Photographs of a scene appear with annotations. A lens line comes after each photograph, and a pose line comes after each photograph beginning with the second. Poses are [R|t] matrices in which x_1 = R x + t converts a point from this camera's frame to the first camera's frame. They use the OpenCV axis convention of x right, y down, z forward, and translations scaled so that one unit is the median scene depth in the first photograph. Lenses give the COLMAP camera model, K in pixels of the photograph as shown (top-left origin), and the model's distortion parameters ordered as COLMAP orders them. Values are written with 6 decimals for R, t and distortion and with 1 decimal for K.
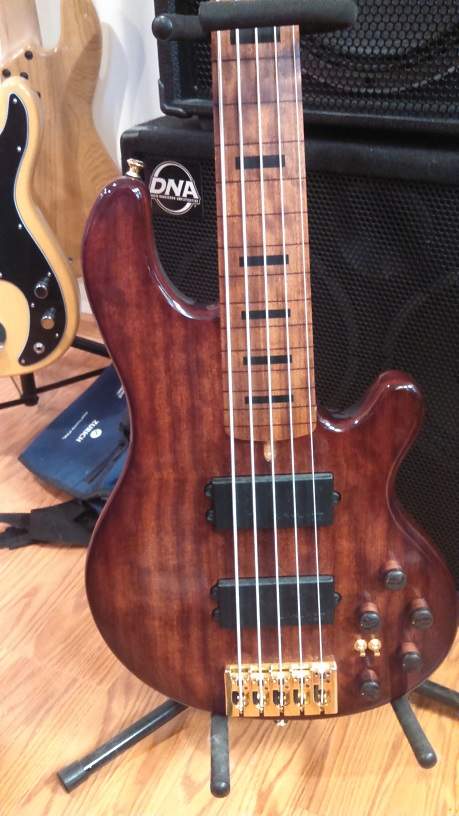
lens RADIAL K [[769.0, 0, 229.5], [0, 769.0, 408.0], [0, 0, 1]] dist [-0.044674, -0.014586]
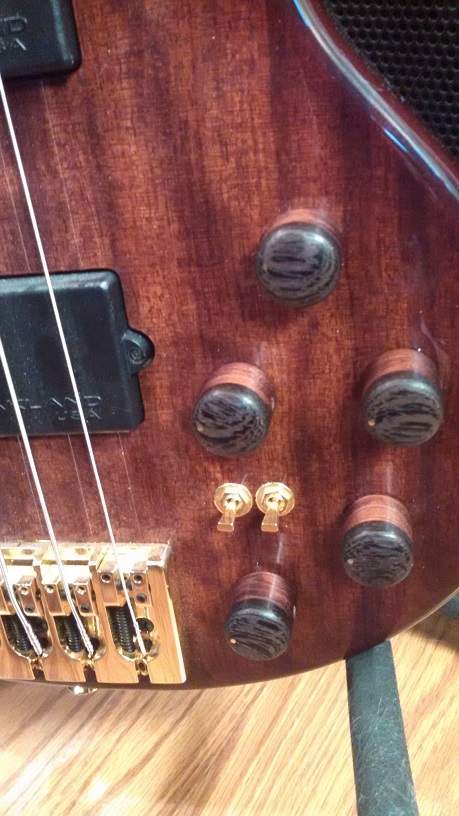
lens RADIAL K [[751.3, 0, 229.5], [0, 751.3, 408.0], [0, 0, 1]] dist [-0.046743, -0.004366]
pose [[0.986678, 0.001657, -0.162679, 0.223834], [0.019412, 0.991605, 0.127841, 0.228557], [0.161525, -0.129296, 0.978362, 0.683119]]
